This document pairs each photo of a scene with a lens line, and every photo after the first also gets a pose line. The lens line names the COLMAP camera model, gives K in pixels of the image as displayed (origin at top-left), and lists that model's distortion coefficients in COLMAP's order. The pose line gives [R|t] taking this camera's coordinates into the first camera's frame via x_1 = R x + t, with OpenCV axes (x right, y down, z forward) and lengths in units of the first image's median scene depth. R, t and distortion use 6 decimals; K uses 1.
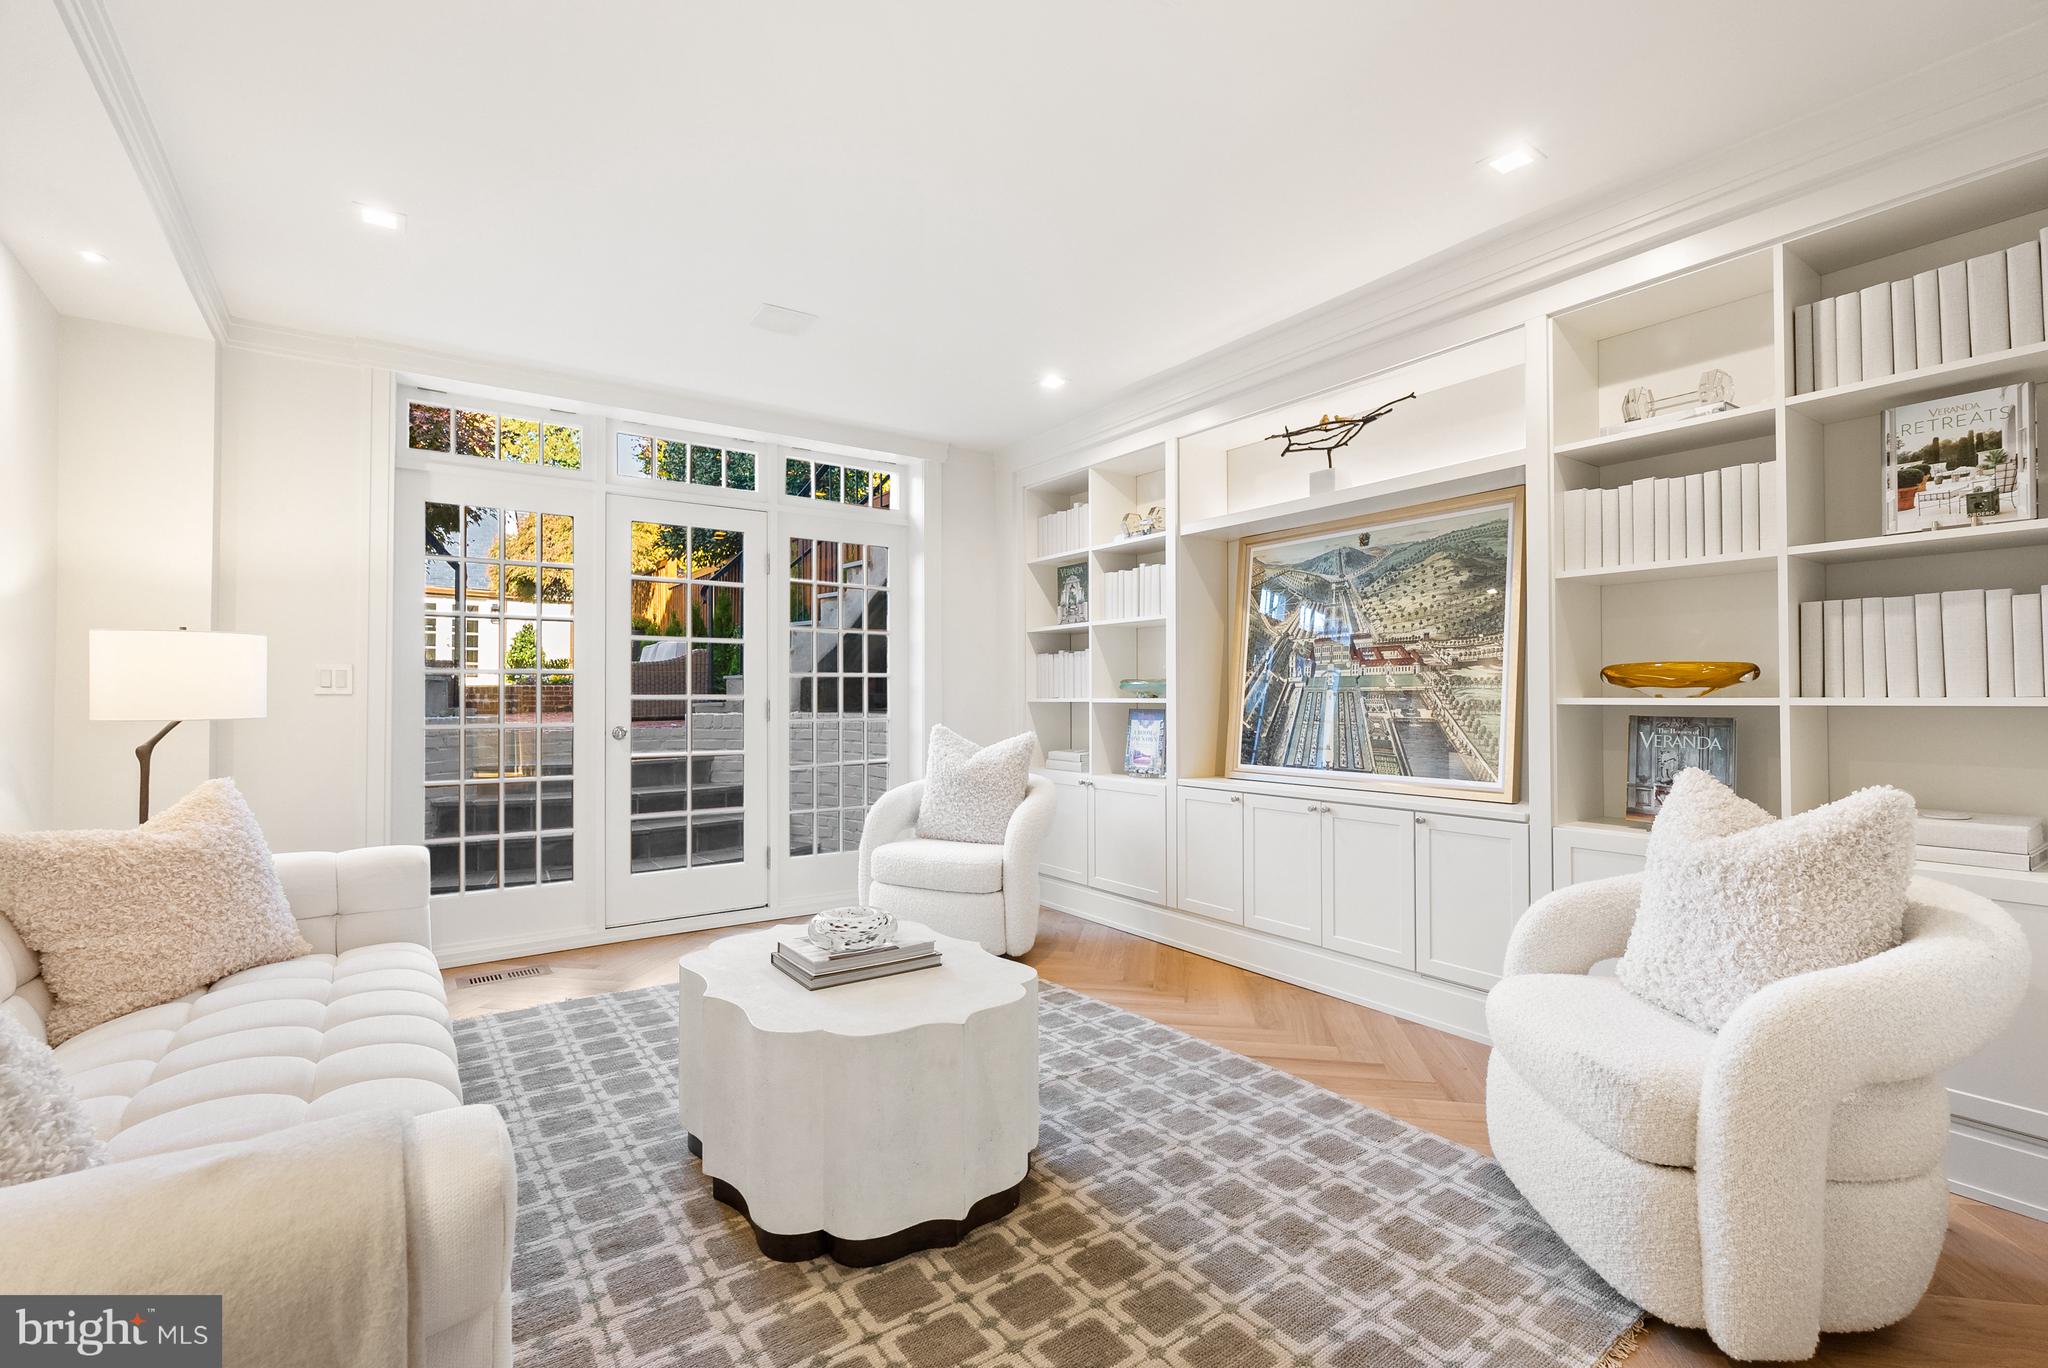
lens RADIAL K [[914.3, 0, 1036.8], [0, 914.3, 682.0], [0, 0, 1]] dist [-0.005903, 0.000307]
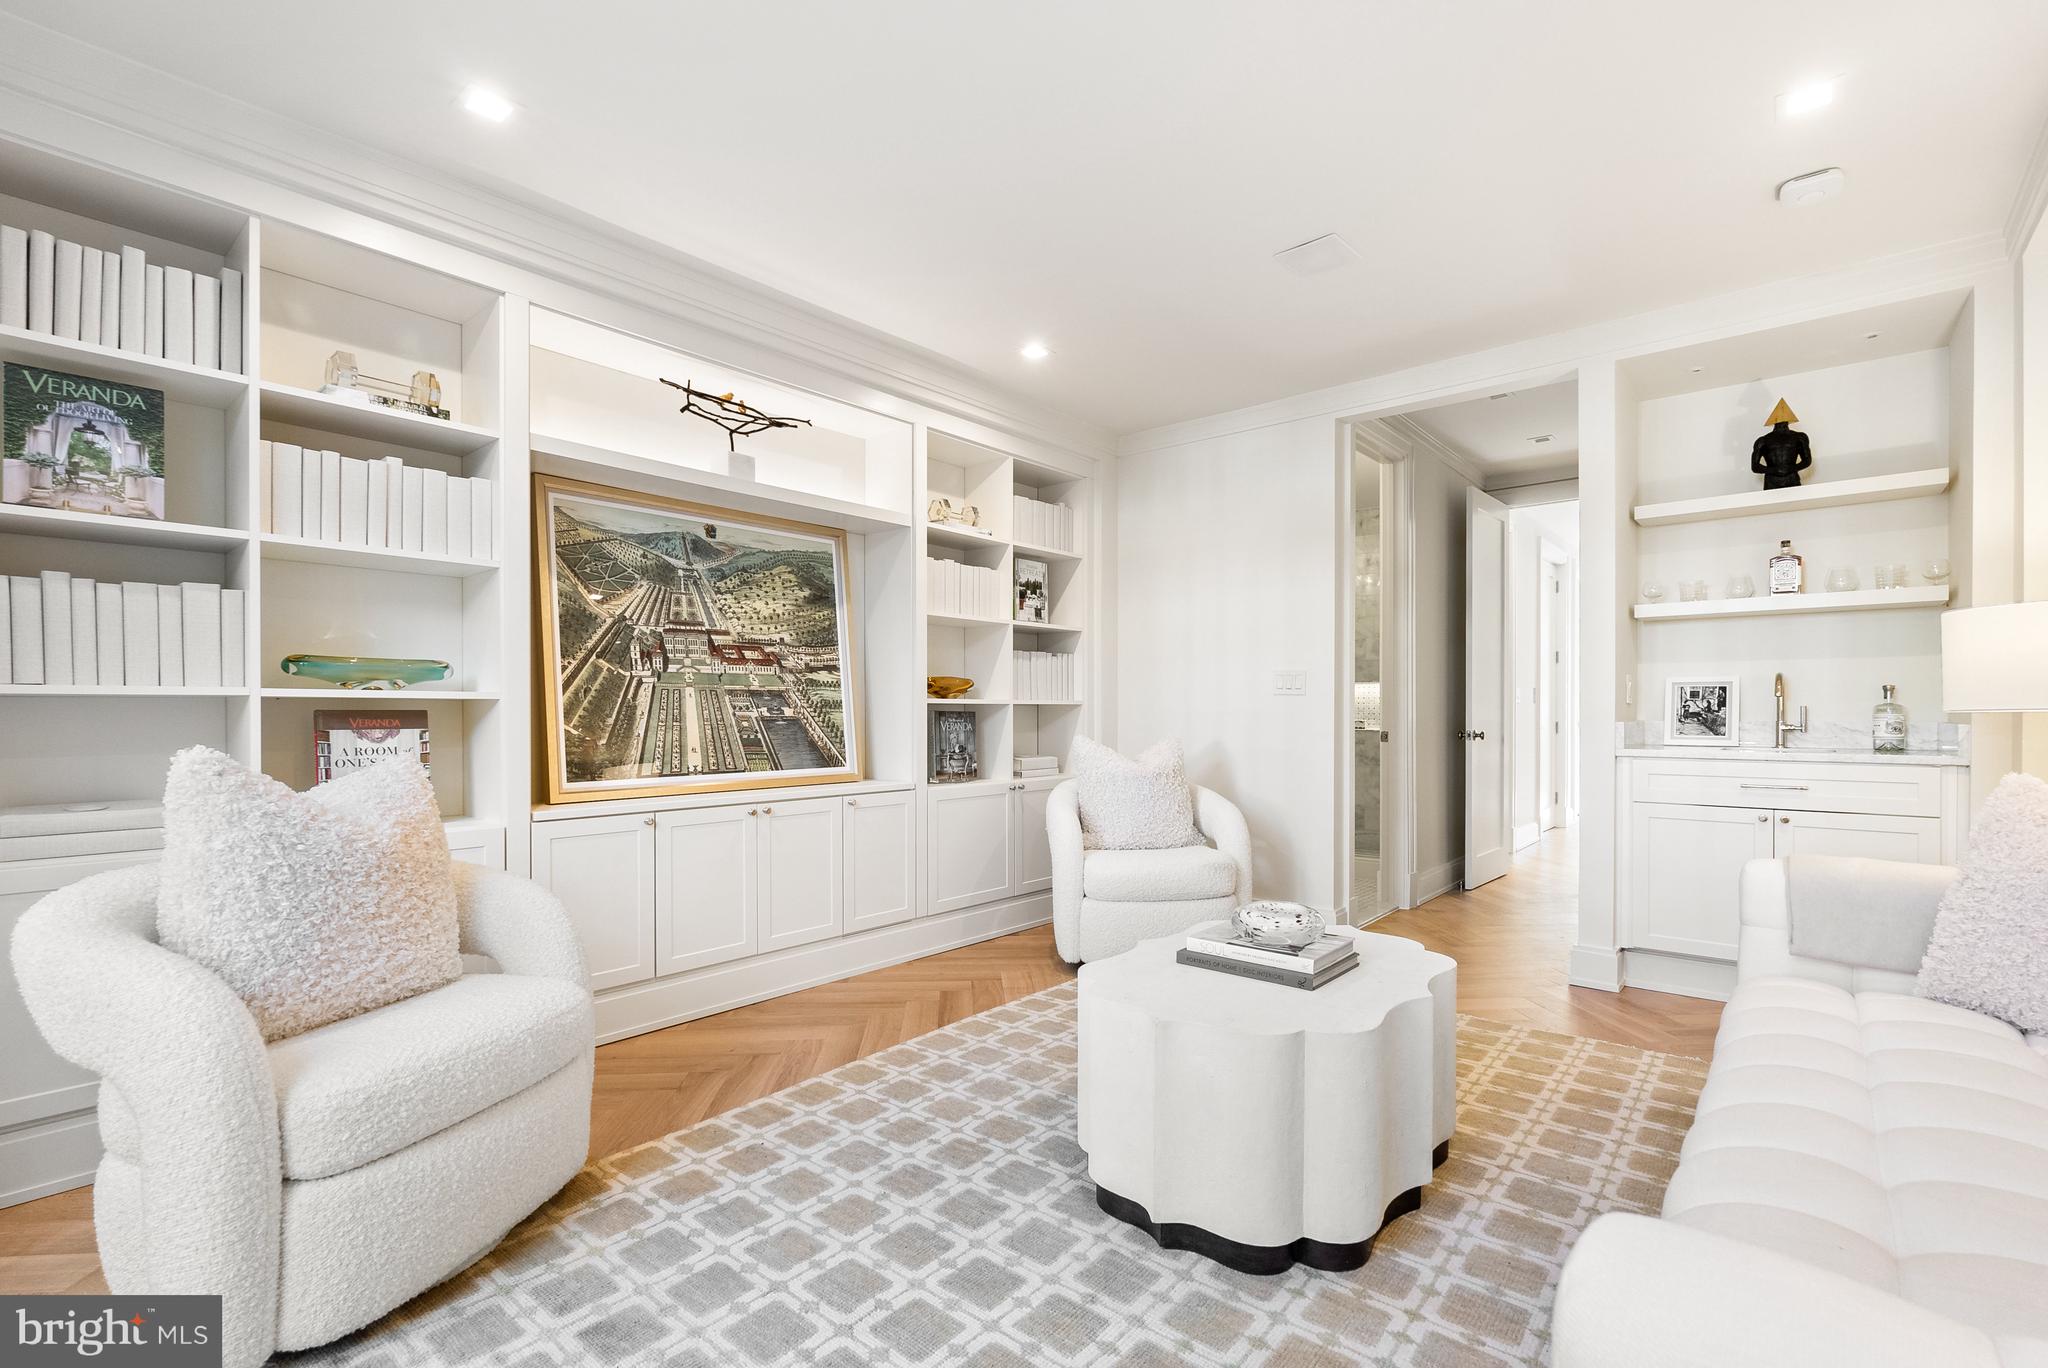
lens RADIAL K [[914.3, 0, 1035.5], [0, 914.3, 701.8], [0, 0, 1]] dist [-0.005903, 0.000307]
pose [[-0.243094, -0.005727, 0.969986, -0.680011], [-0.032633, 0.999465, -0.002278, 0.014742], [-0.969454, -0.032207, -0.243150, 0.933313]]
